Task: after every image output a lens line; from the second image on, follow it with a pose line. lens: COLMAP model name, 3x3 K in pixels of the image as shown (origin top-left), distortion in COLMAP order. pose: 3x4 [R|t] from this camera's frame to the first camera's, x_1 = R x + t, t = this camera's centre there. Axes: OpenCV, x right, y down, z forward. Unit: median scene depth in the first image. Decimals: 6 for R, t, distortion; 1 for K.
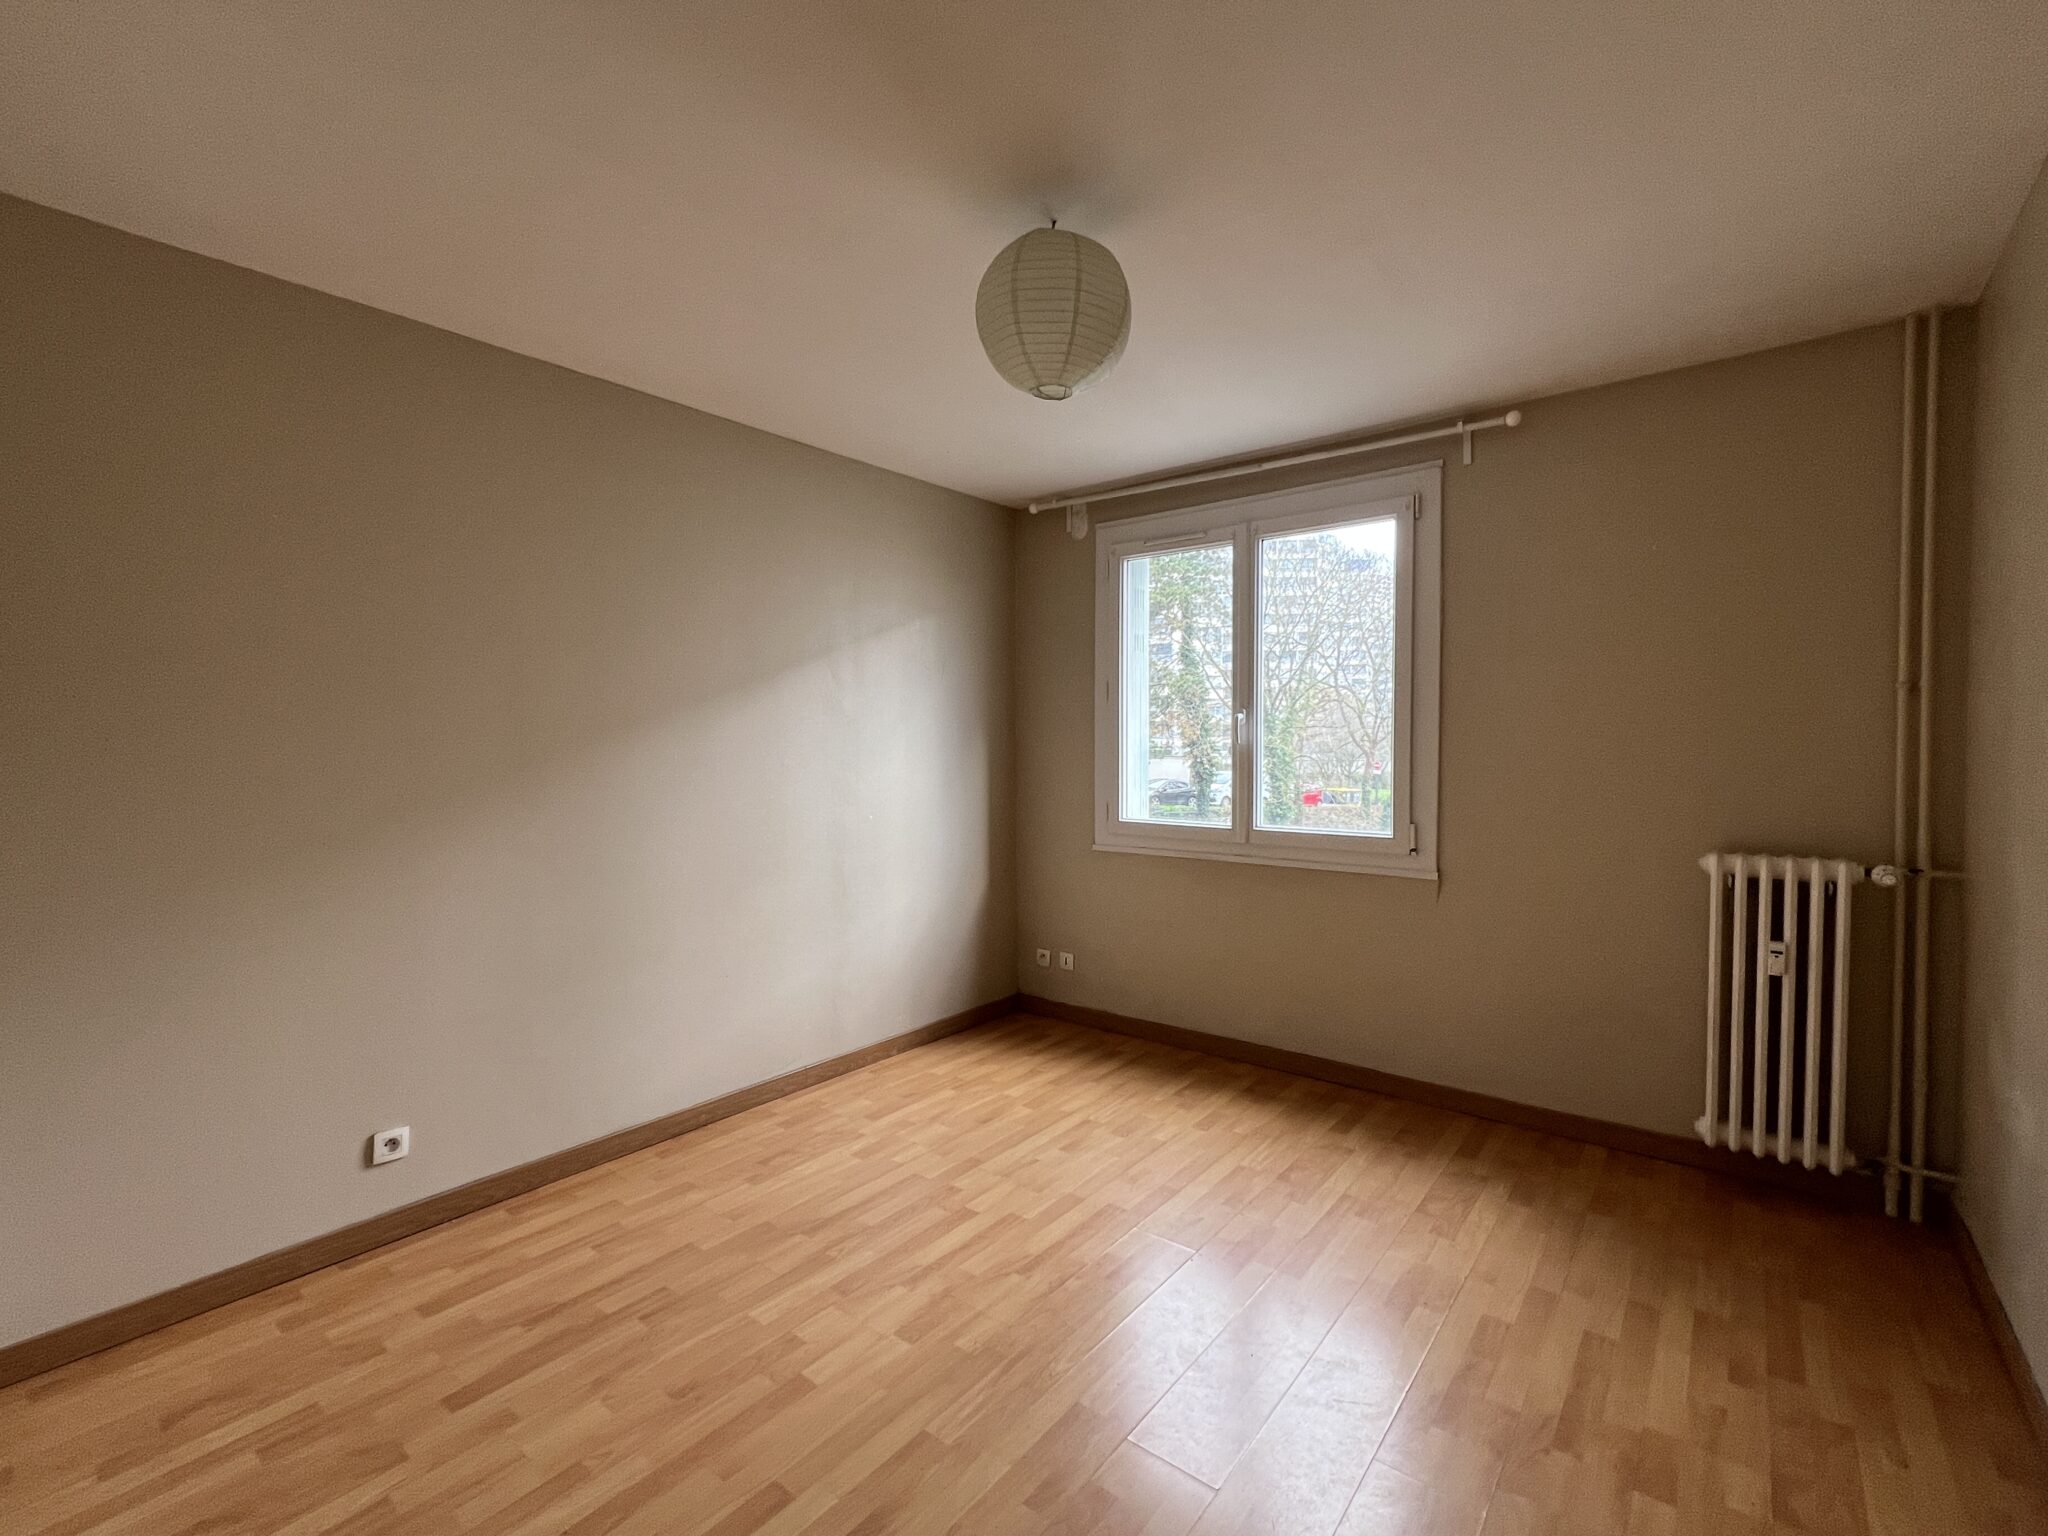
lens RADIAL K [[890.2, 0, 1030.1], [0, 890.2, 772.1], [0, 0, 1]] dist [0.002566, 0.000350]
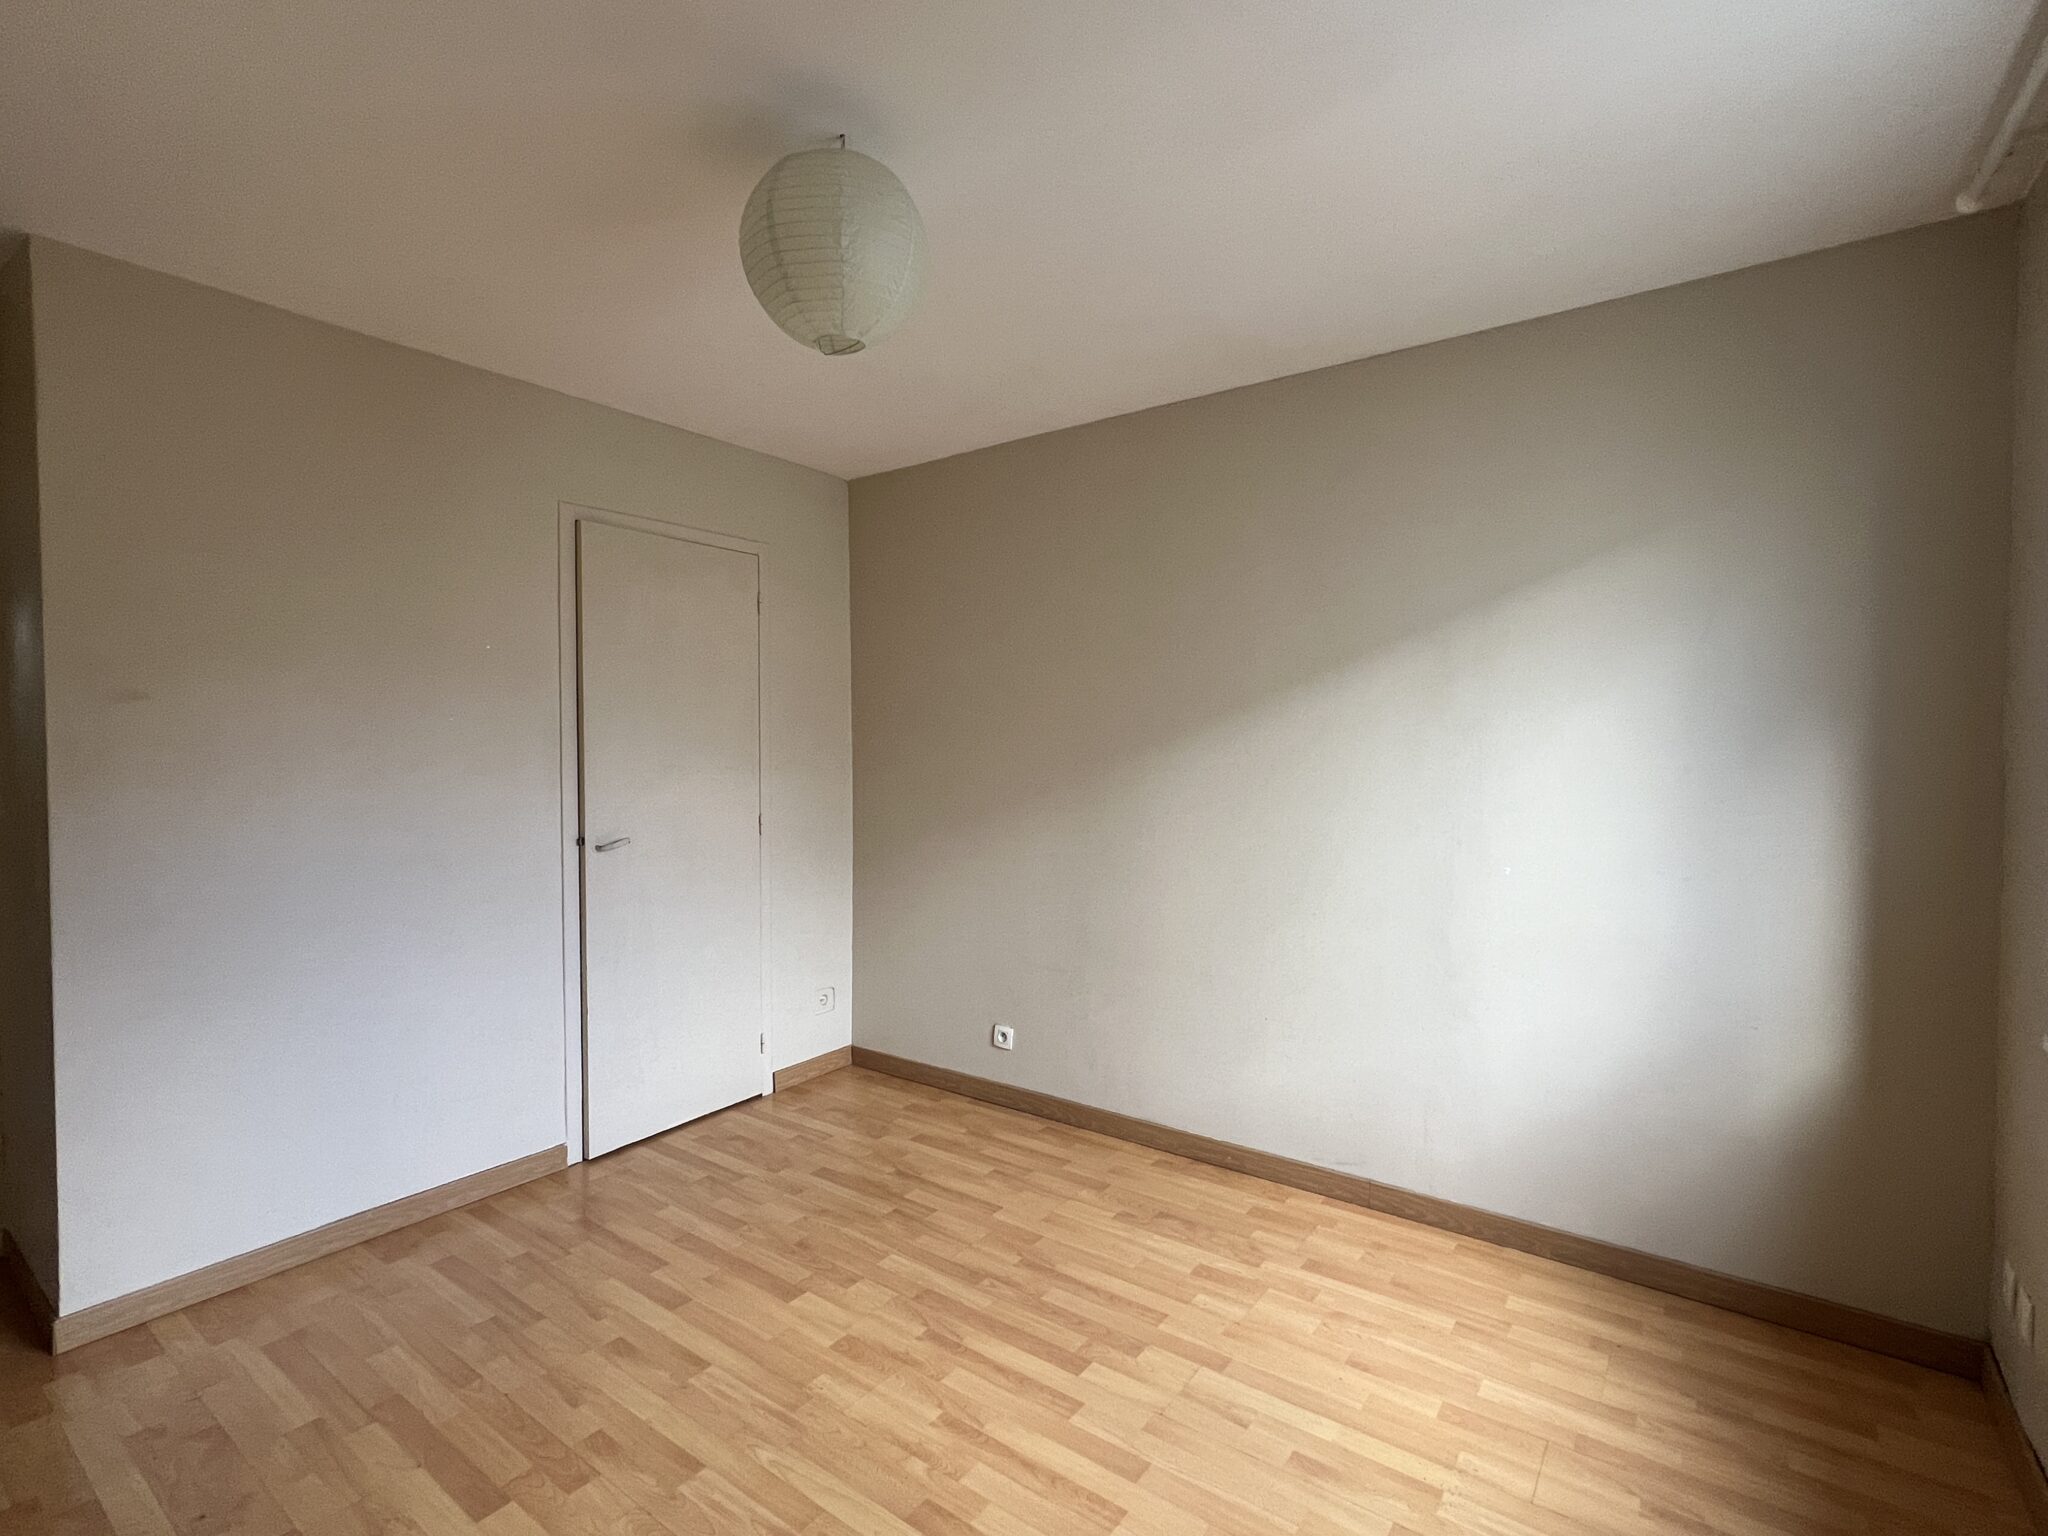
lens RADIAL K [[987.6, 0, 1036.6], [0, 987.6, 760.1], [0, 0, 1]] dist [0.003440, 0.000277]
pose [[0.033774, 0.021243, -0.999204, 0.787118], [-0.029392, 0.999363, 0.020253, -0.048214], [0.998997, 0.028685, 0.034377, 0.932711]]
